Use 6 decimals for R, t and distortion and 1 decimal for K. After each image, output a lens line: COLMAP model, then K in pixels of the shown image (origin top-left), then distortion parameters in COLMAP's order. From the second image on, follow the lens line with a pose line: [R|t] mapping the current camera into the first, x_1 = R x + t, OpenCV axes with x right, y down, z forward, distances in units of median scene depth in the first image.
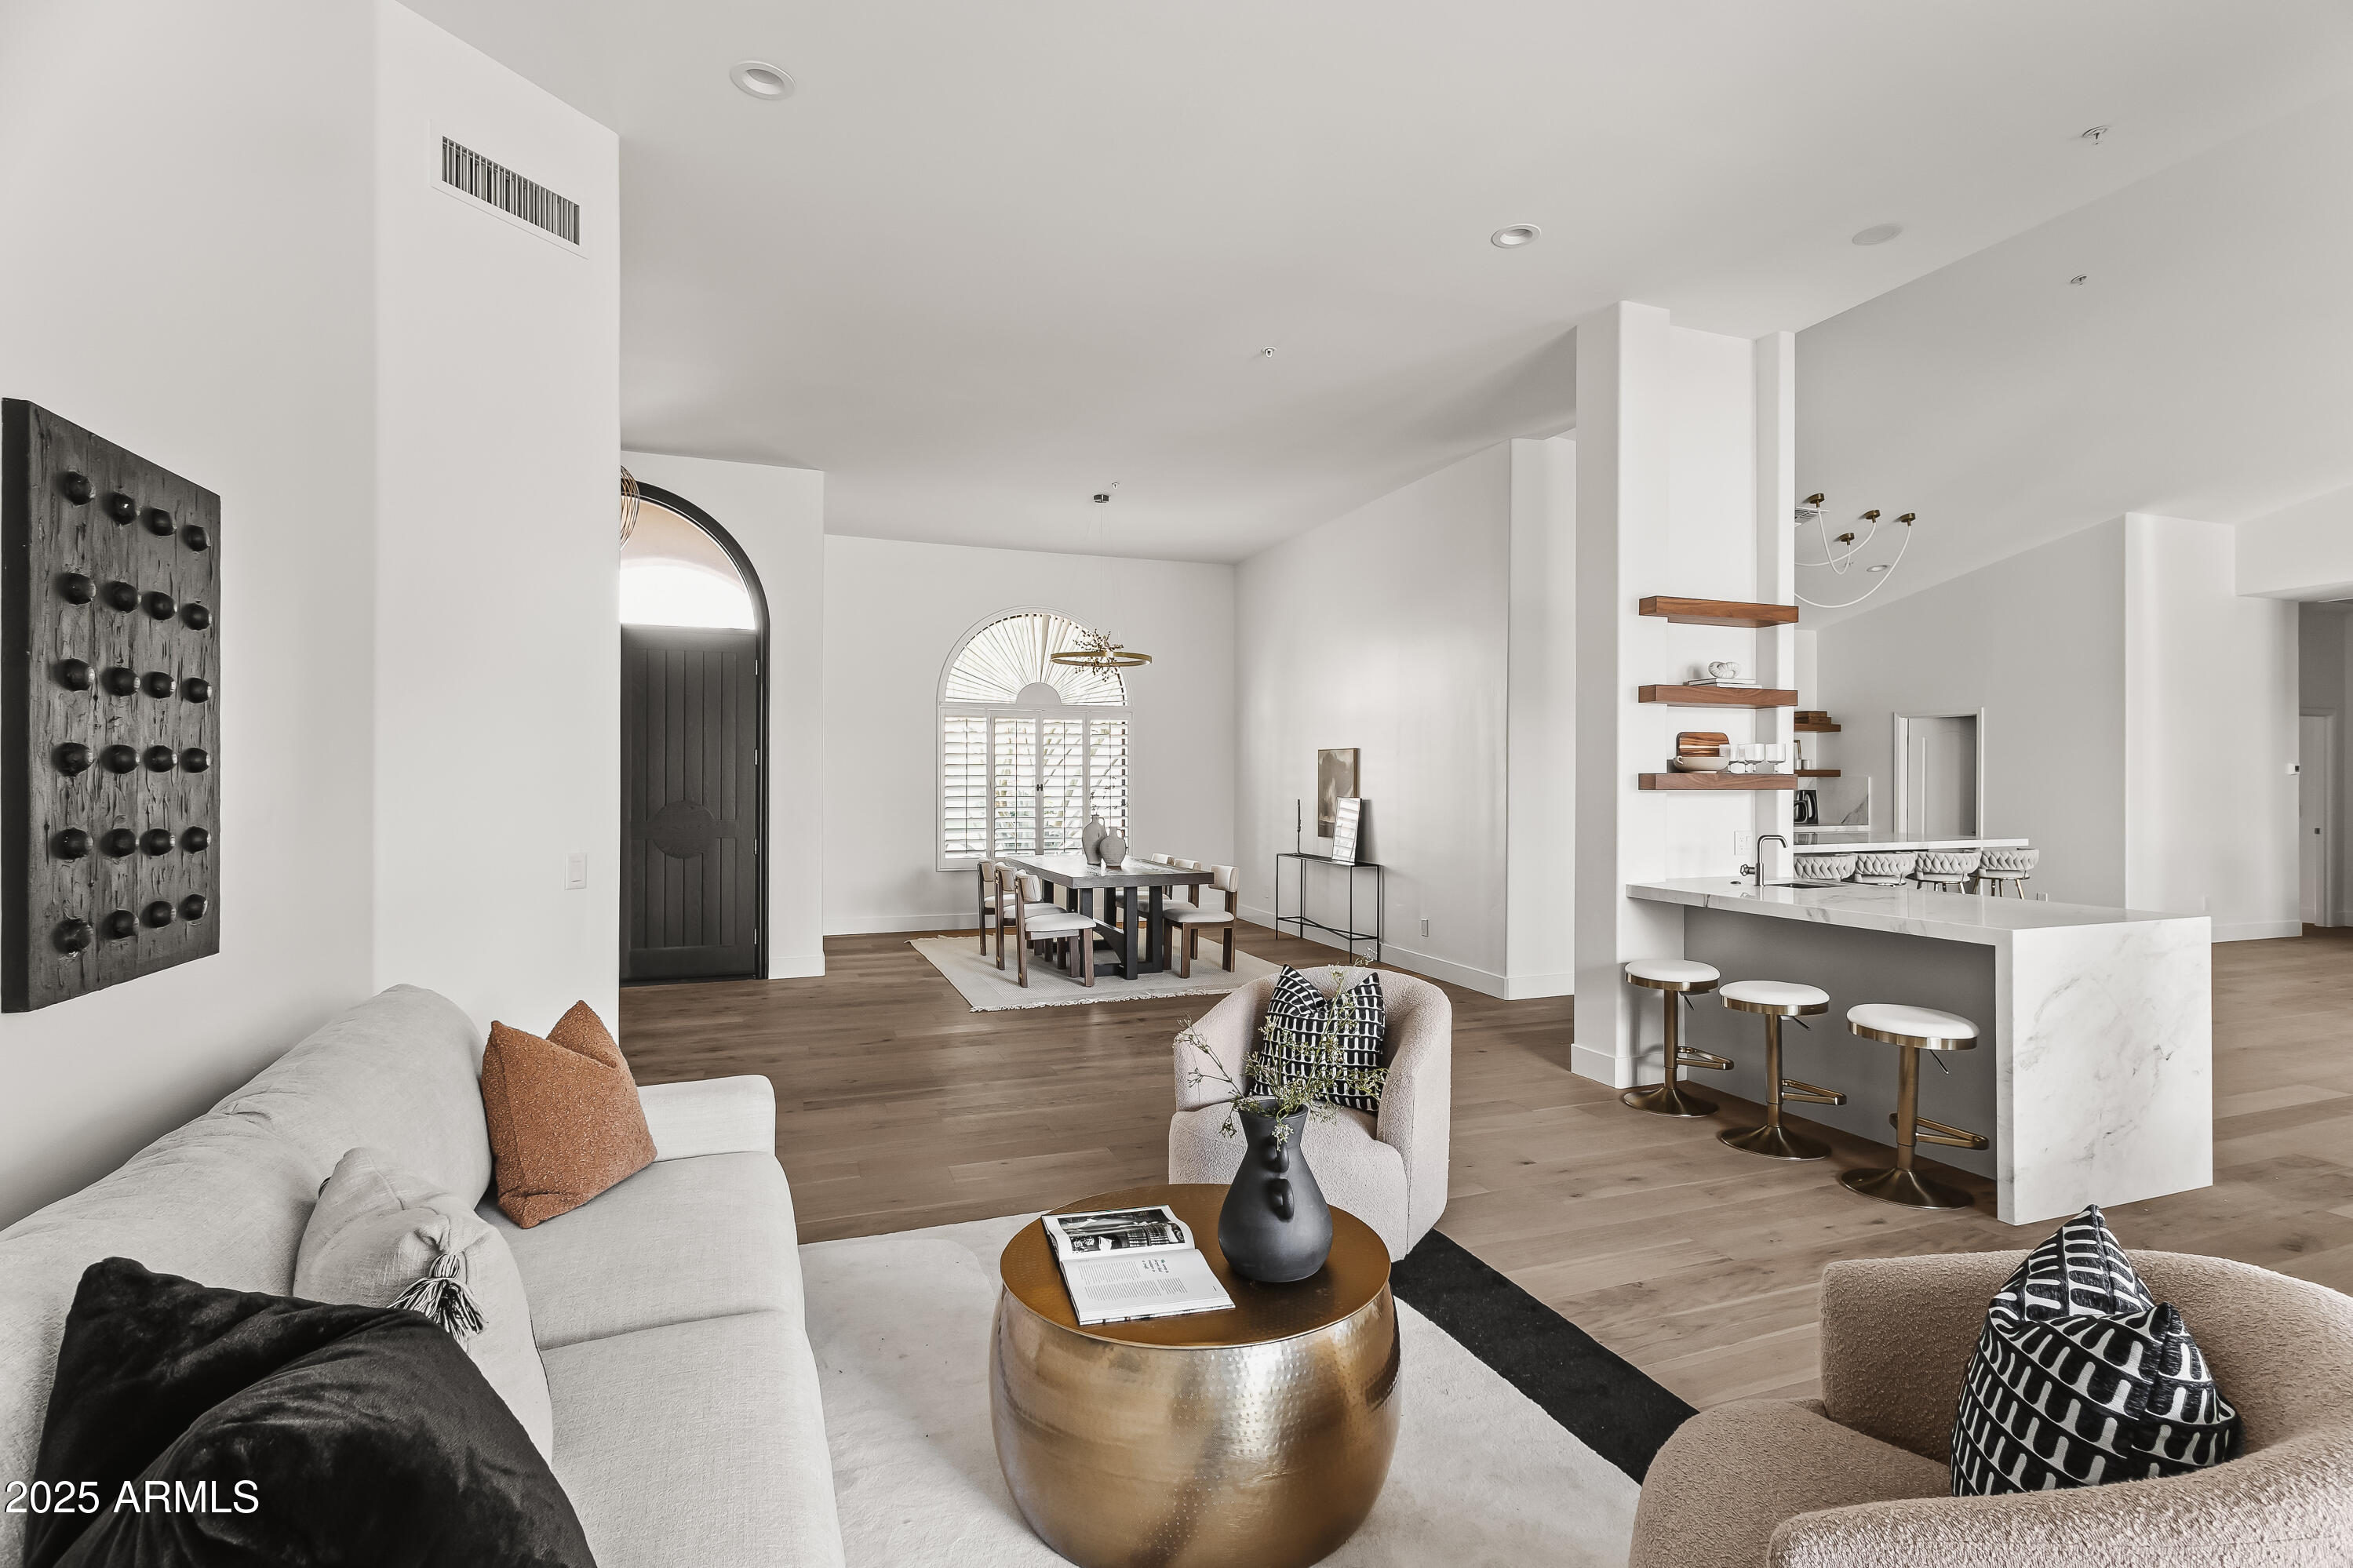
lens RADIAL K [[1137.1, 0, 1213.4], [0, 1137.1, 763.9], [0, 0, 1]] dist [0.010976, -0.001583]
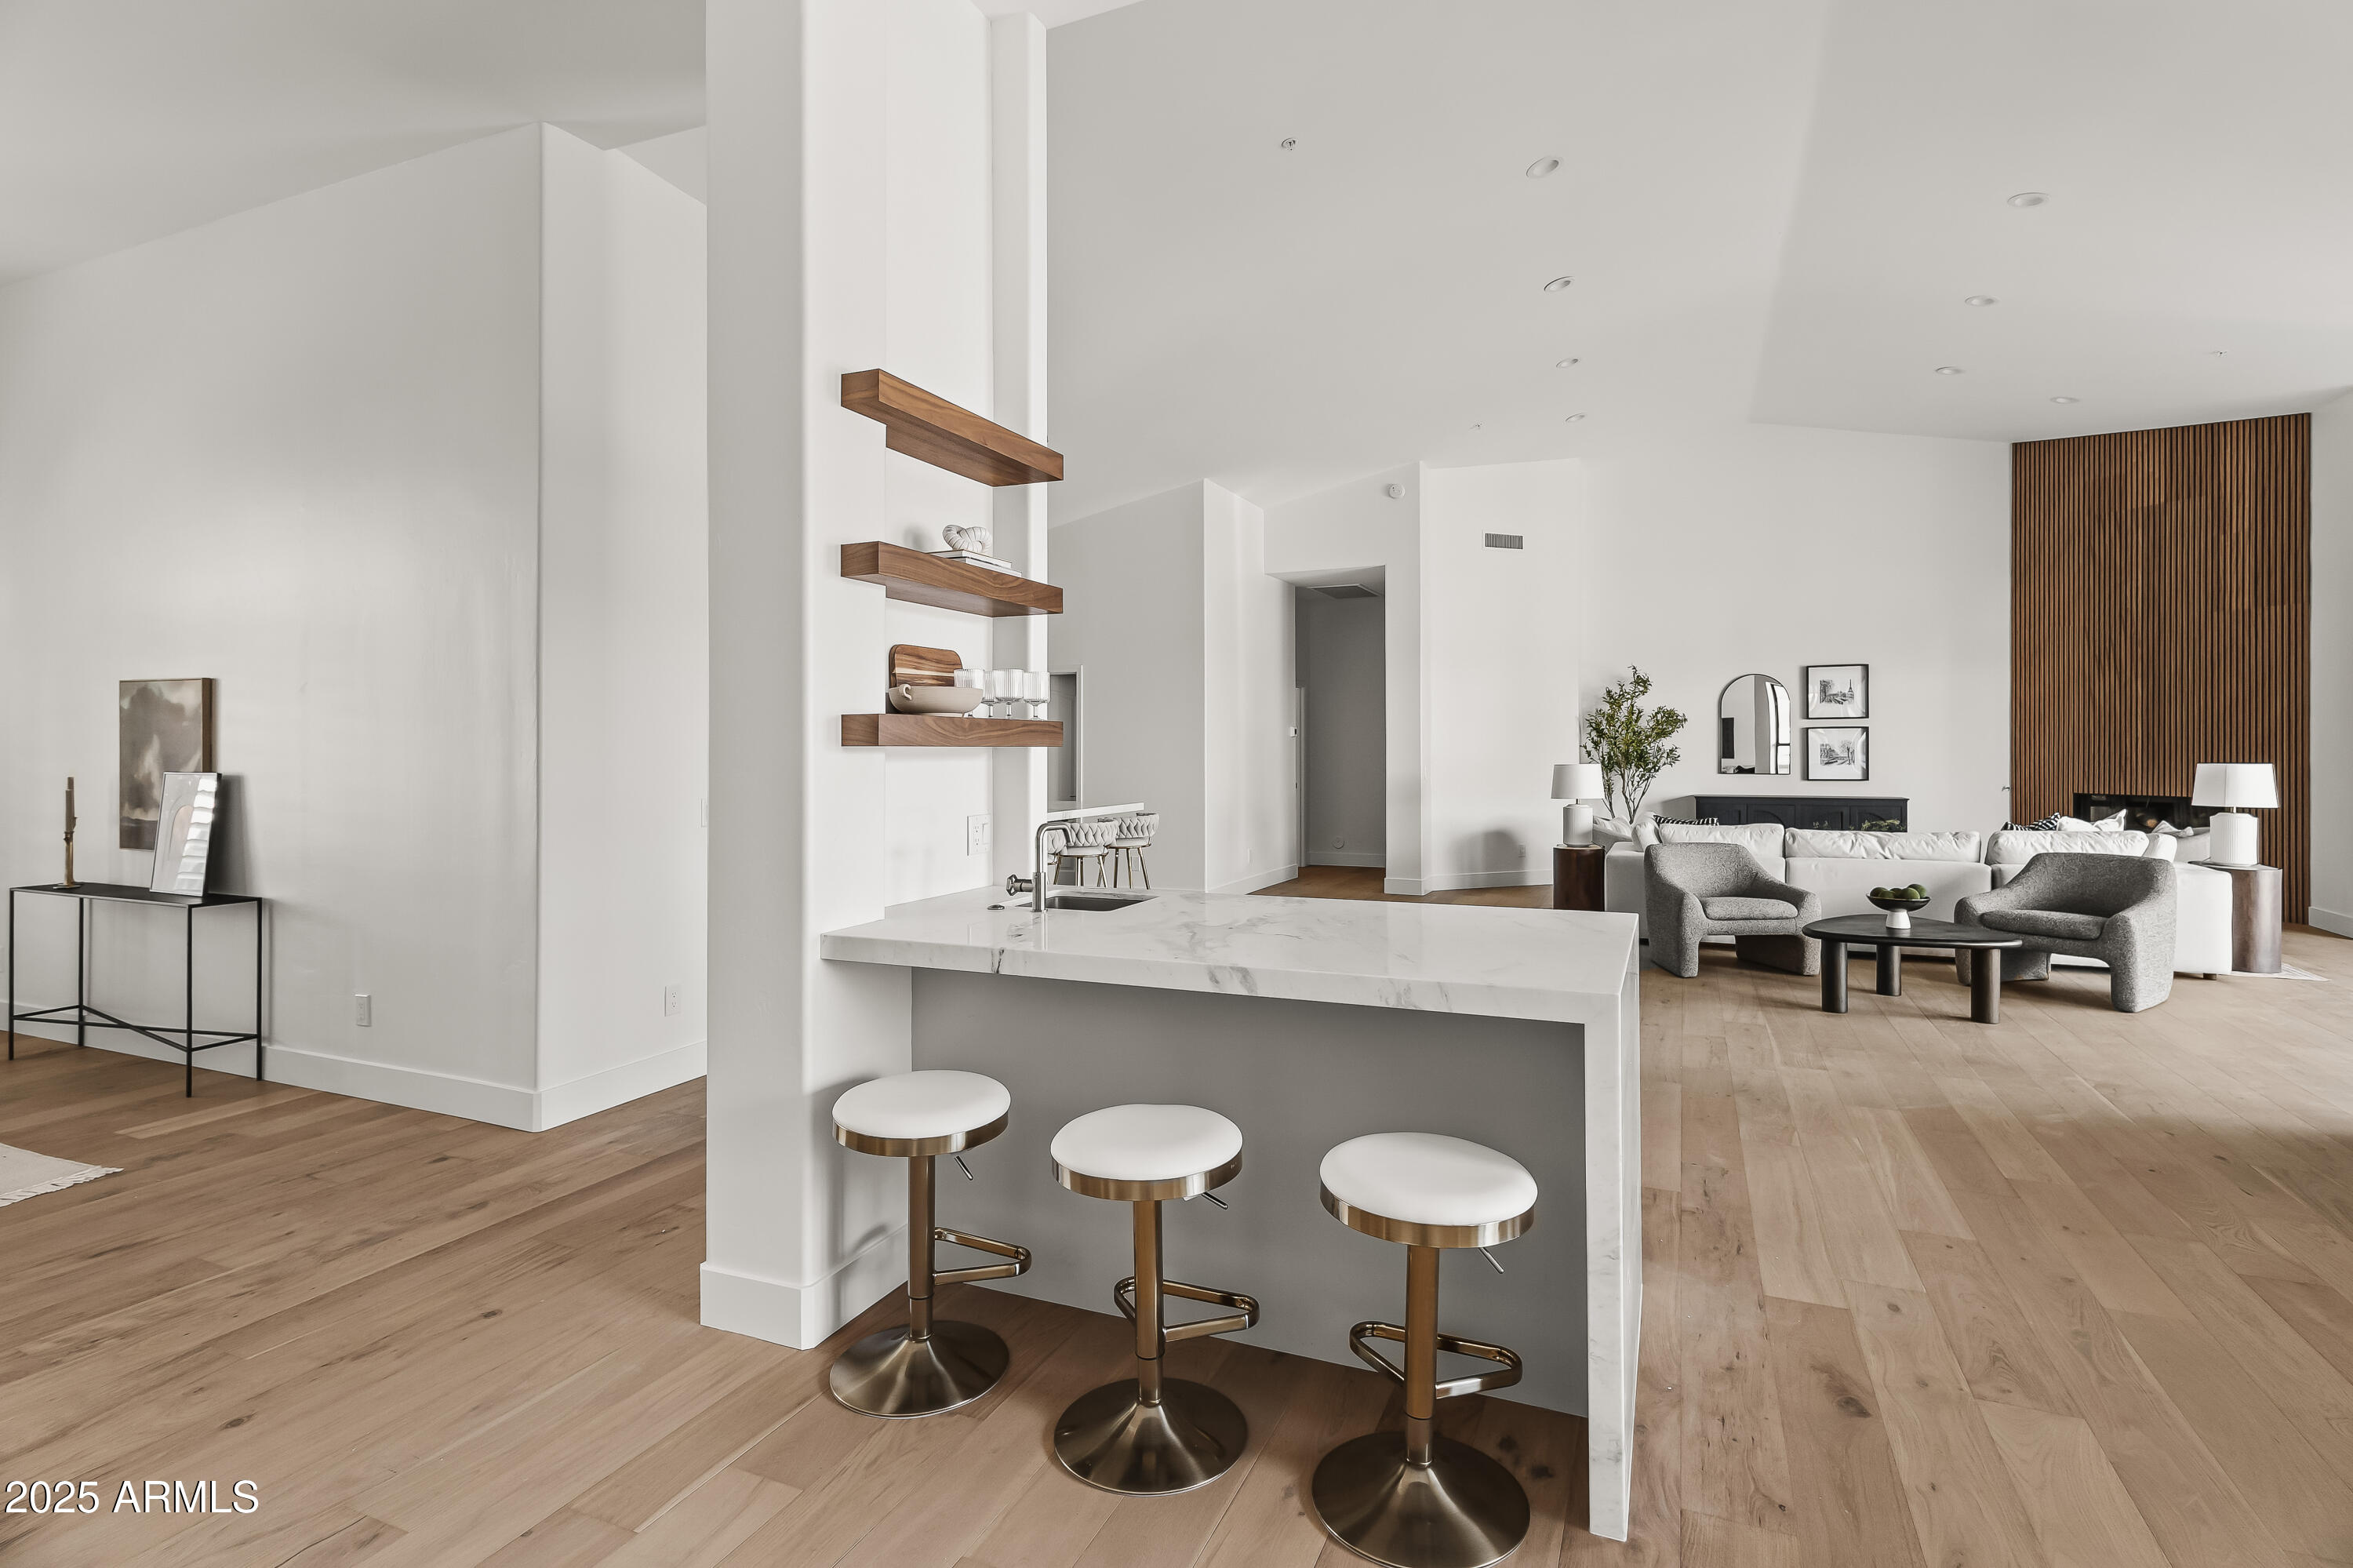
lens RADIAL K [[1137.3, 0, 1185.4], [0, 1137.3, 753.1], [0, 0, 1]] dist [0.010976, -0.001583]
pose [[0.705921, -0.006121, 0.708264, 0.113015], [-0.006567, 0.999863, 0.015187, 0.016295], [-0.708260, -0.015372, 0.705784, 0.498488]]
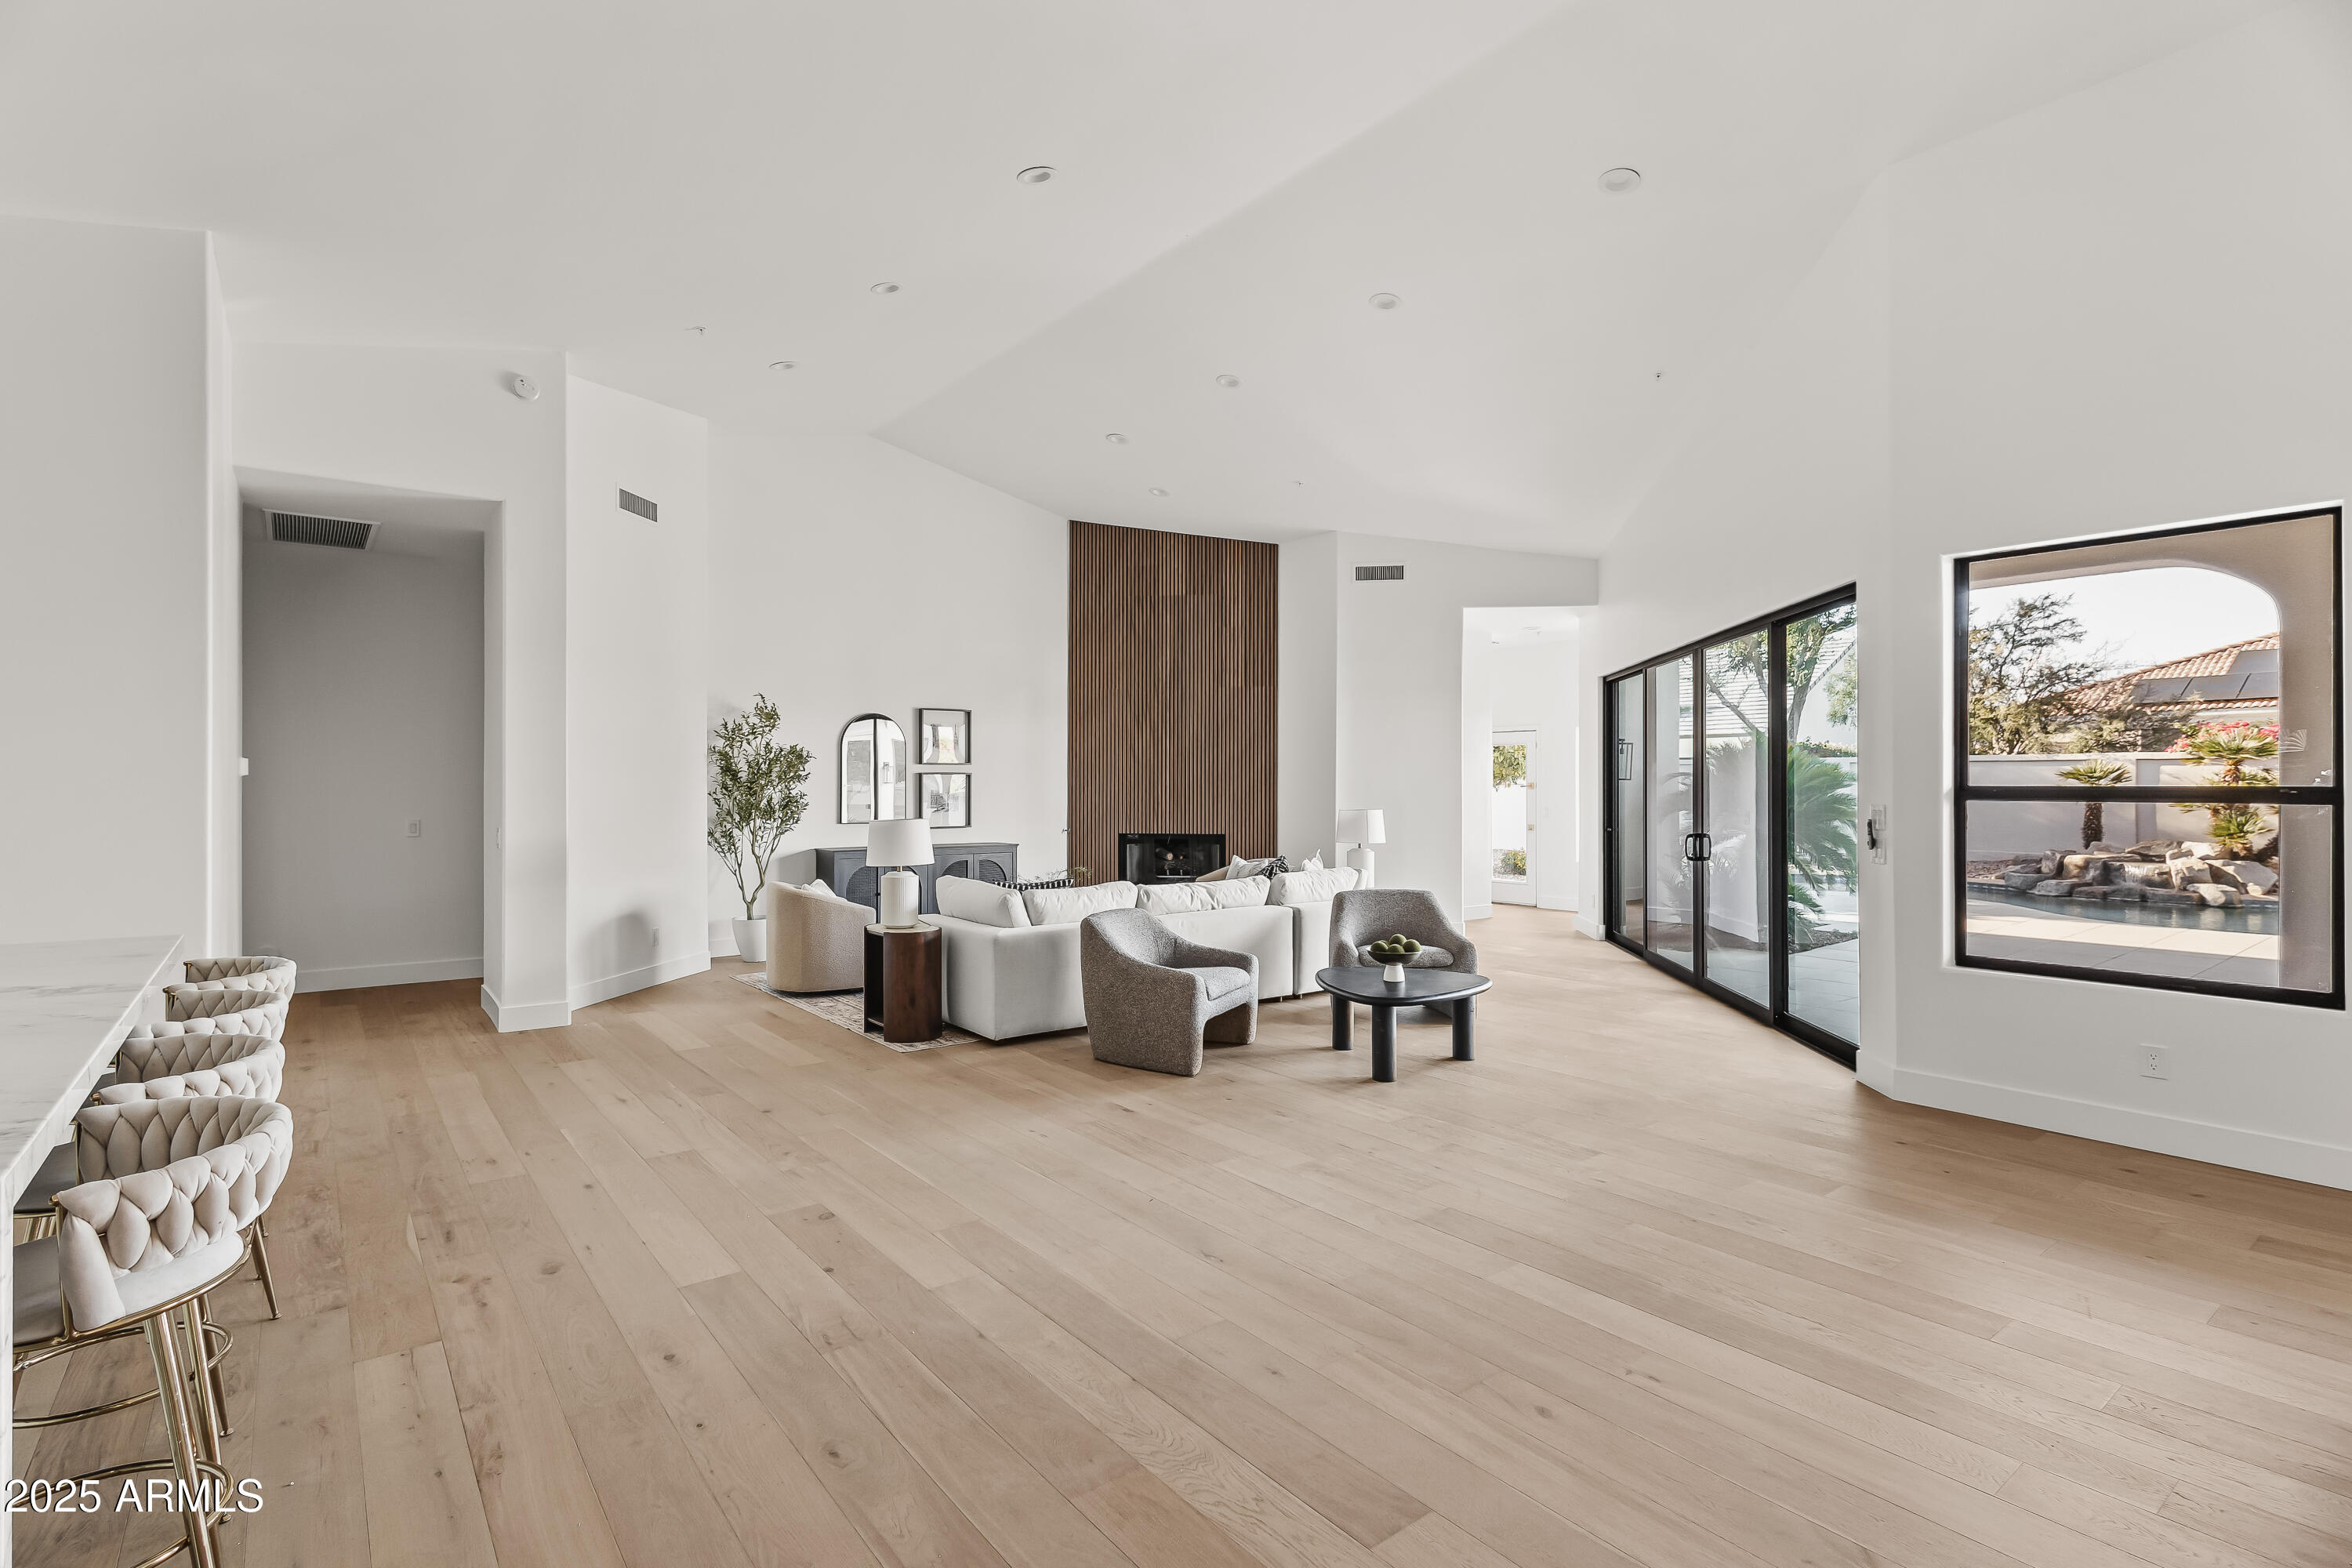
lens RADIAL K [[1136.8, 0, 1144.6], [0, 1136.8, 783.3], [0, 0, 1]] dist [0.010976, -0.001583]
pose [[-0.265018, 0.003472, 0.964237, 0.376265], [-0.015329, 0.999852, -0.007813, 0.020533], [-0.964122, -0.016851, -0.264926, 1.267753]]
